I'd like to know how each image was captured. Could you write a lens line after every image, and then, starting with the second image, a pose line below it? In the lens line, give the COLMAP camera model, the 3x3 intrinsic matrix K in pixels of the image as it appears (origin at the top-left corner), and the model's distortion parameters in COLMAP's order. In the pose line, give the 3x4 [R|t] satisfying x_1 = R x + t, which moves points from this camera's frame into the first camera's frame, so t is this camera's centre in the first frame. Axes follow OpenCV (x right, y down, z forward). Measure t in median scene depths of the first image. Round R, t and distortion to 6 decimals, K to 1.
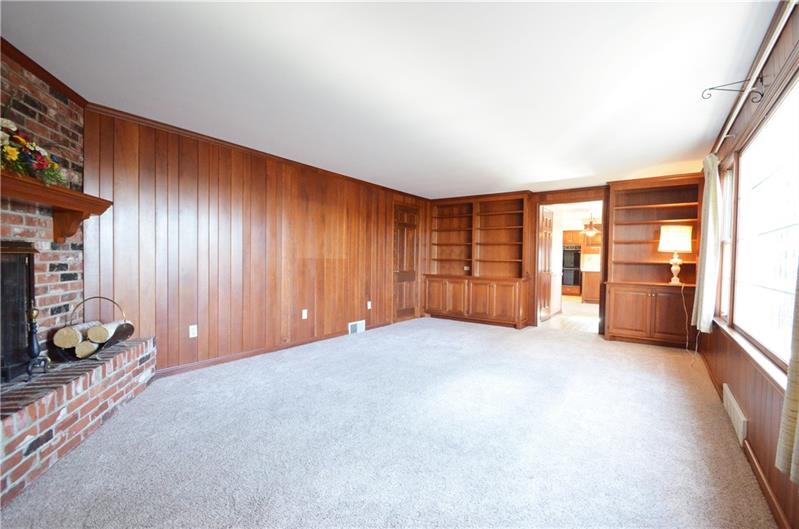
lens RADIAL K [[360.2, 0, 396.5], [0, 360.2, 266.6], [0, 0, 1]] dist [-0.002325, -0.000588]
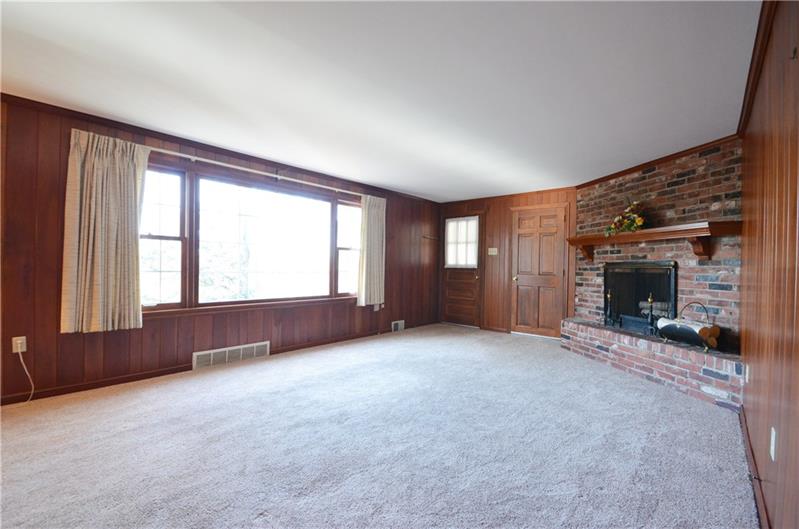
lens RADIAL K [[360.2, 0, 396.5], [0, 360.2, 266.6], [0, 0, 1]] dist [-0.002325, -0.000588]
pose [[-0.995807, -0.033668, 0.085059, 0.109959], [-0.031591, 0.999172, 0.025647, -0.041133], [-0.085852, 0.022853, -0.996046, 2.512240]]
